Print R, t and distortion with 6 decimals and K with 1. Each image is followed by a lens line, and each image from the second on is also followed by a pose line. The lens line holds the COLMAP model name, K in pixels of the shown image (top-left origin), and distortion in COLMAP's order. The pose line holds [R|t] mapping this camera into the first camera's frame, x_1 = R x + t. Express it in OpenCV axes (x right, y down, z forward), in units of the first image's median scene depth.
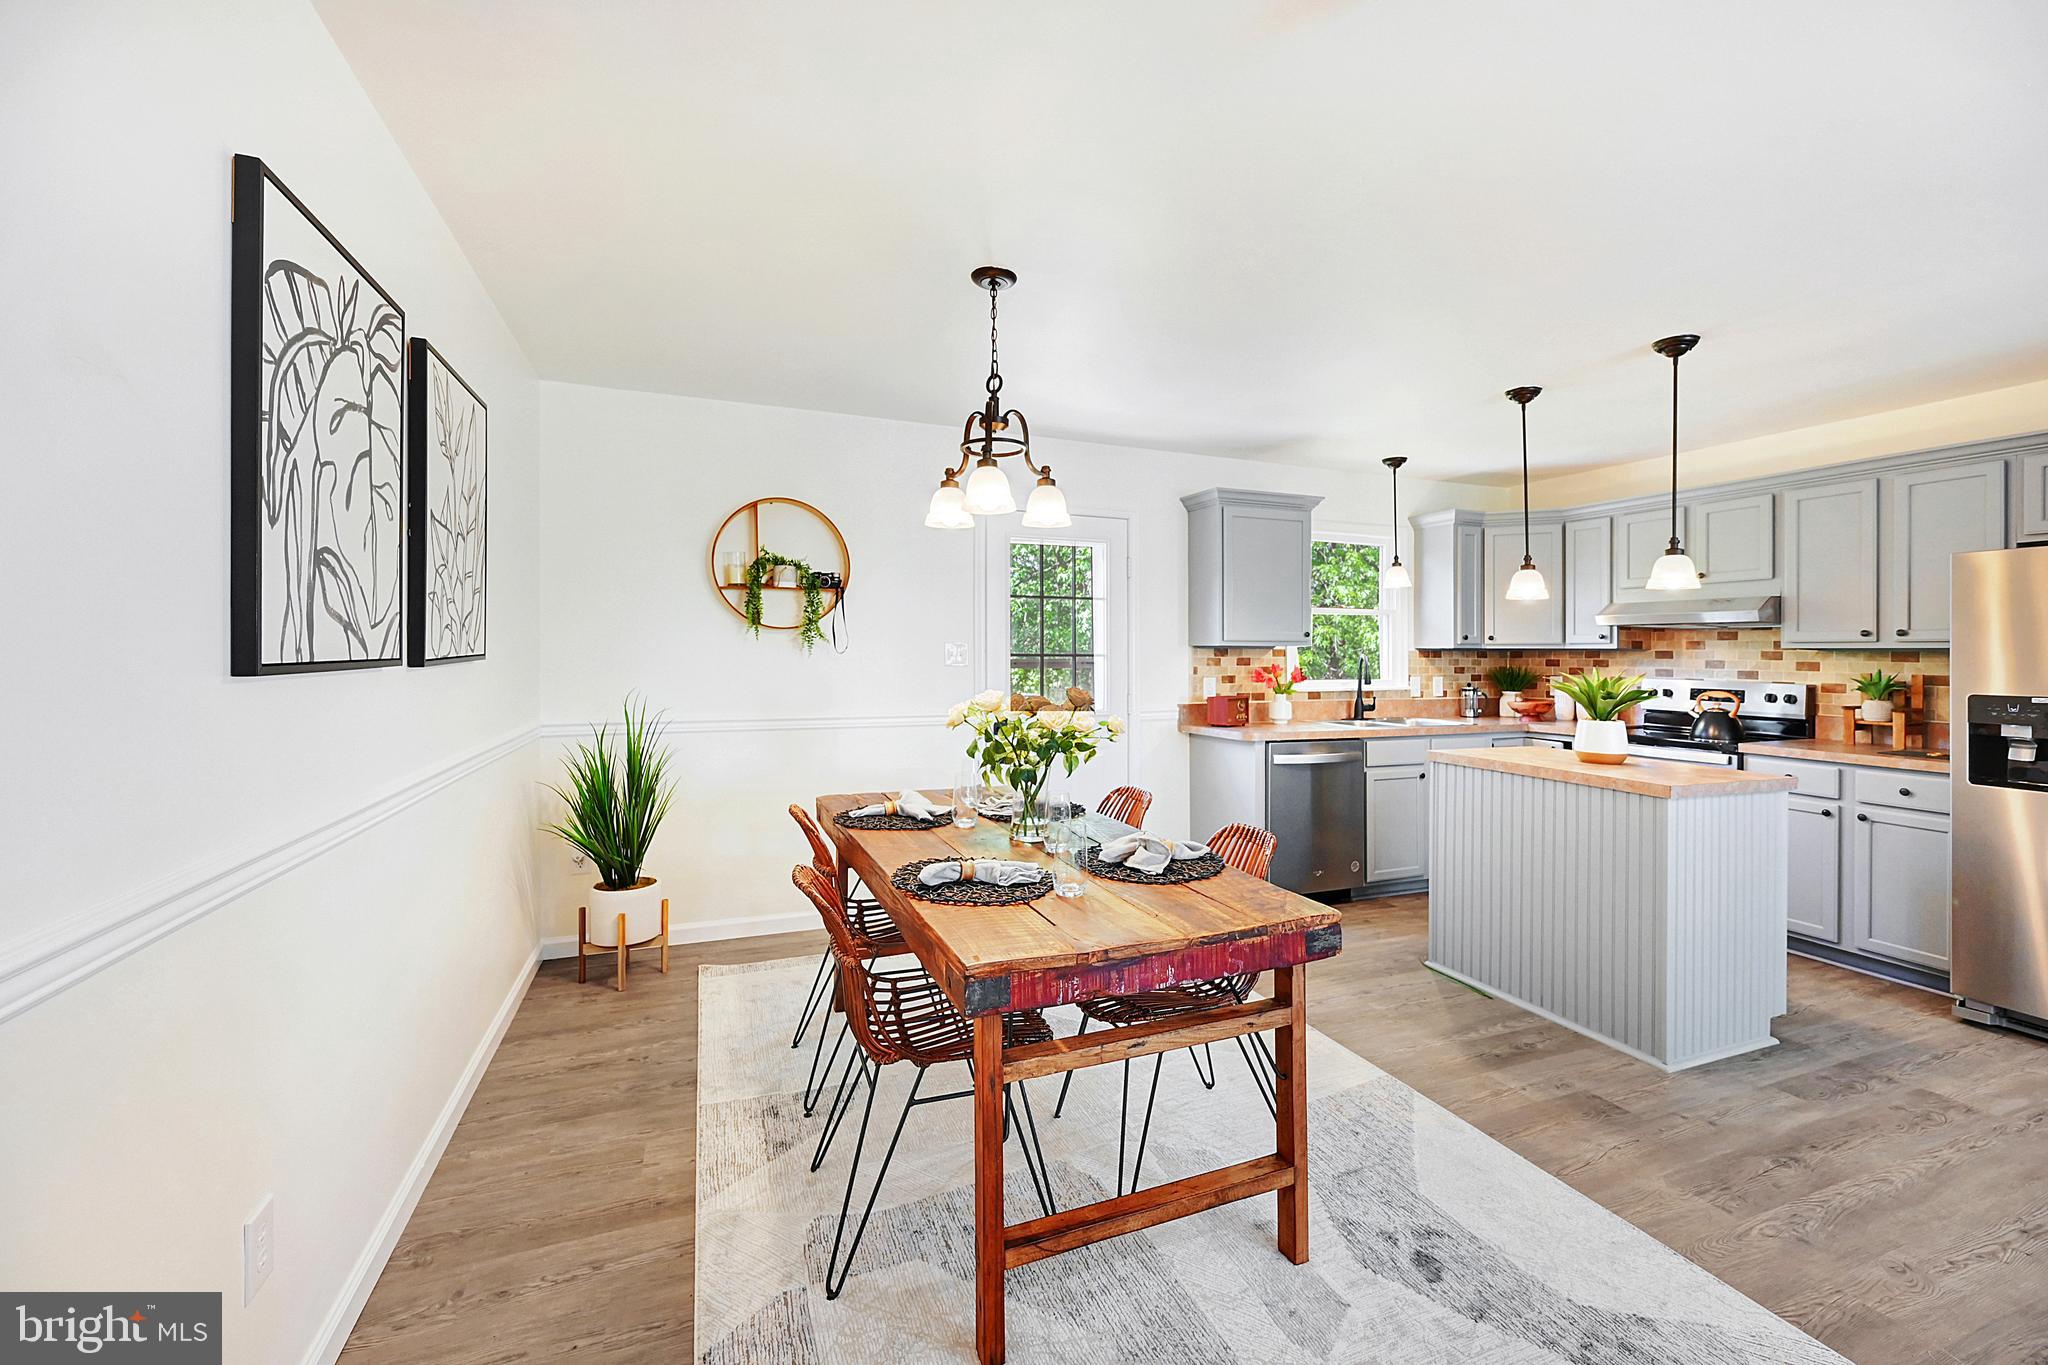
lens RADIAL K [[822.9, 0, 1029.8], [0, 822.9, 648.4], [0, 0, 1]] dist [0.000021, -0.000095]
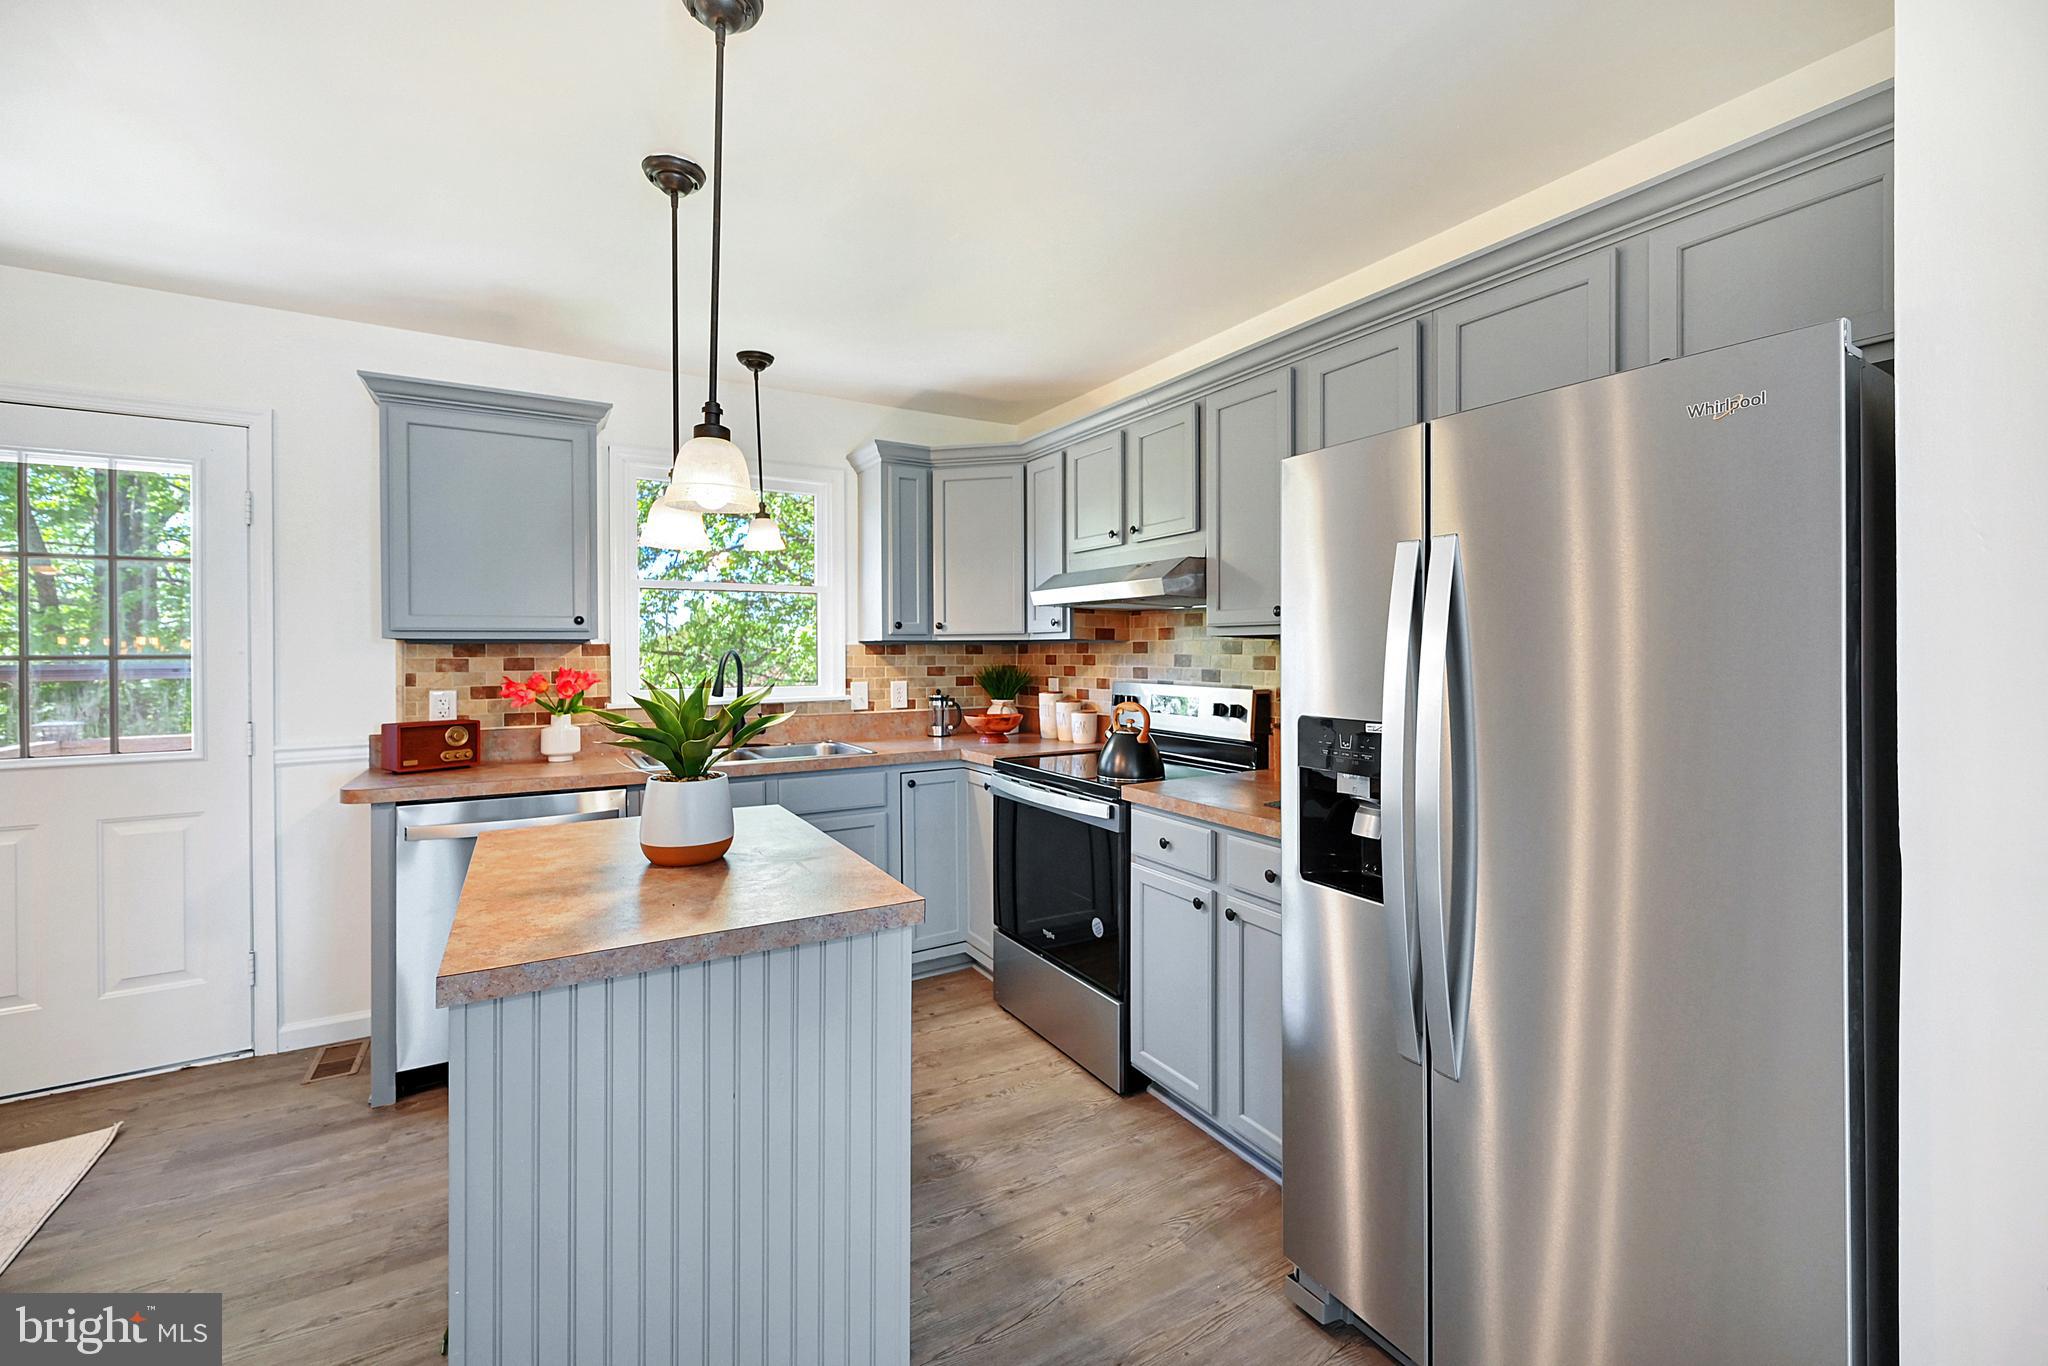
lens RADIAL K [[822.9, 0, 1021.5], [0, 822.9, 649.8], [0, 0, 1]] dist [0.000021, -0.000095]
pose [[0.986615, -0.009526, 0.162790, 0.680948], [0.008868, 0.999949, 0.004768, 0.006654], [-0.162827, -0.003260, 0.986649, 0.384011]]
